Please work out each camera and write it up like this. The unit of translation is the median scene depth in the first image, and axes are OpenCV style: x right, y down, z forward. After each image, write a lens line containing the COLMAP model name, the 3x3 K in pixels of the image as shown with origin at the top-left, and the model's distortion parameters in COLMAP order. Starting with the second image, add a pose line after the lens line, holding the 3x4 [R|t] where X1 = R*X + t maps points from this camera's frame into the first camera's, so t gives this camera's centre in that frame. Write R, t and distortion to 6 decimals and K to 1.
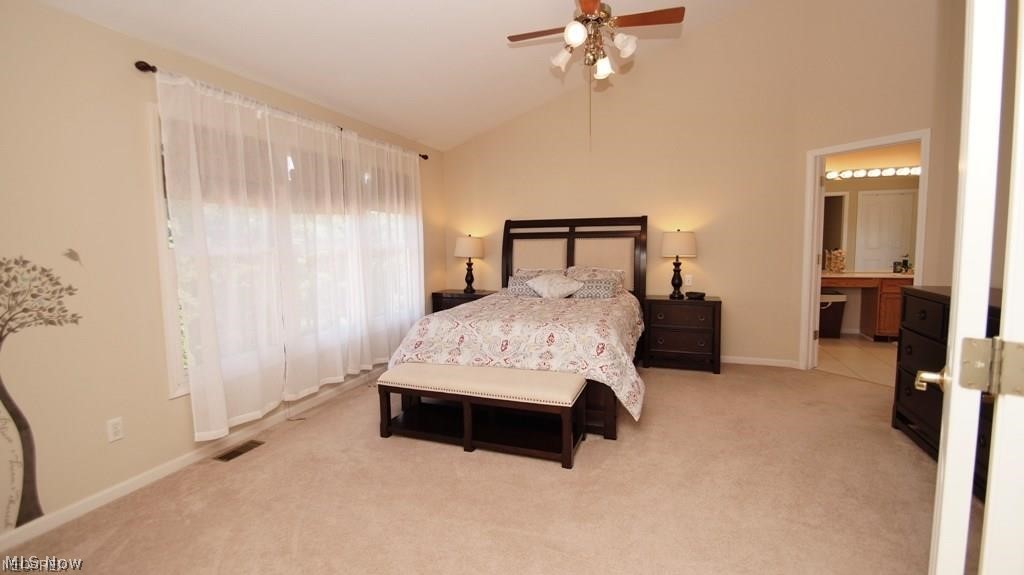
lens RADIAL K [[457.3, 0, 510.7], [0, 457.3, 280.3], [0, 0, 1]] dist [-0.000775, -0.000010]
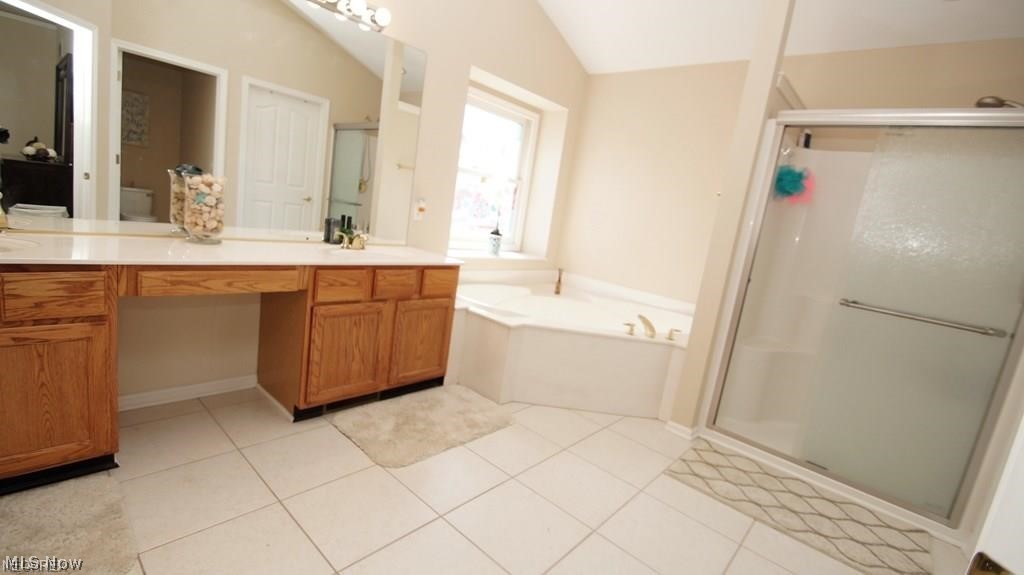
lens RADIAL K [[457.3, 0, 508.9], [0, 457.3, 282.1], [0, 0, 1]] dist [-0.000775, -0.000010]
pose [[0.368205, -0.080478, 0.926255, 0.485685], [-0.069200, 0.991111, 0.113621, -0.041720], [-0.927166, -0.105933, 0.359363, 0.668717]]
